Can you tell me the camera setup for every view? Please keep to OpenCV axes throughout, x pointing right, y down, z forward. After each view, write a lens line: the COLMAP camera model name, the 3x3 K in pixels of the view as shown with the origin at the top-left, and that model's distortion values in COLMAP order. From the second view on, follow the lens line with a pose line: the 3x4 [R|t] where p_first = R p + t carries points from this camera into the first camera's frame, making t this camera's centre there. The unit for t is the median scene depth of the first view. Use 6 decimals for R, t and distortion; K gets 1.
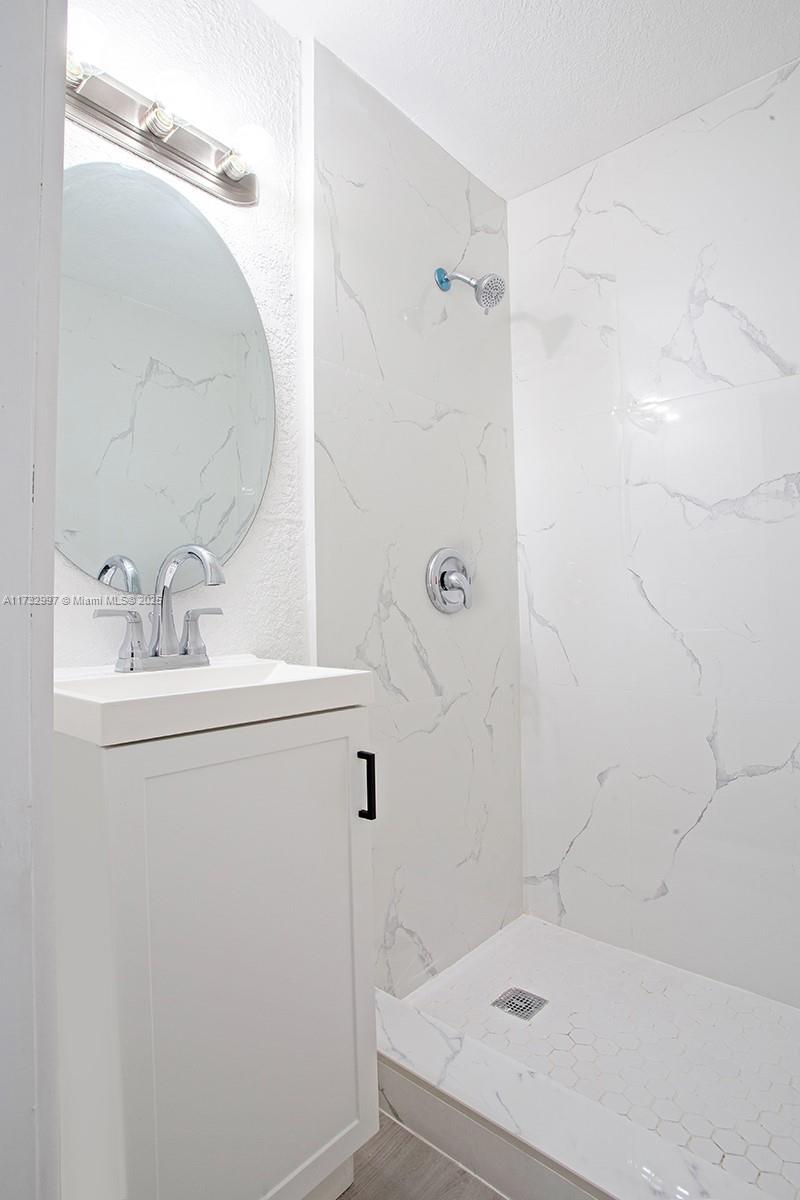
lens RADIAL K [[614.2, 0, 398.1], [0, 614.2, 598.6], [0, 0, 1]] dist [-0.038597, 0.011125]
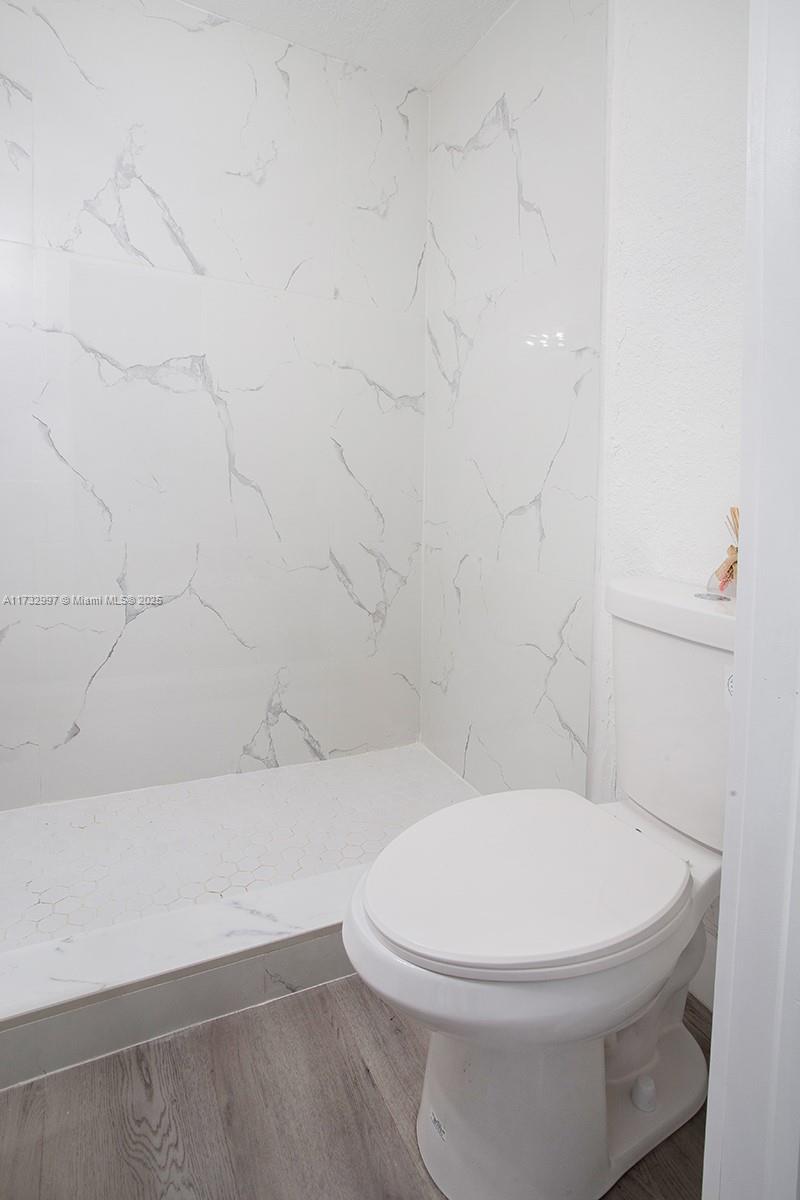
lens RADIAL K [[614.2, 0, 404.5], [0, 614.2, 654.8], [0, 0, 1]] dist [-0.038597, 0.011125]
pose [[0.402769, -0.035964, 0.914595, -0.317240], [-0.022264, 0.998547, 0.049070, 0.307839], [-0.915031, -0.040127, 0.401383, 0.059849]]
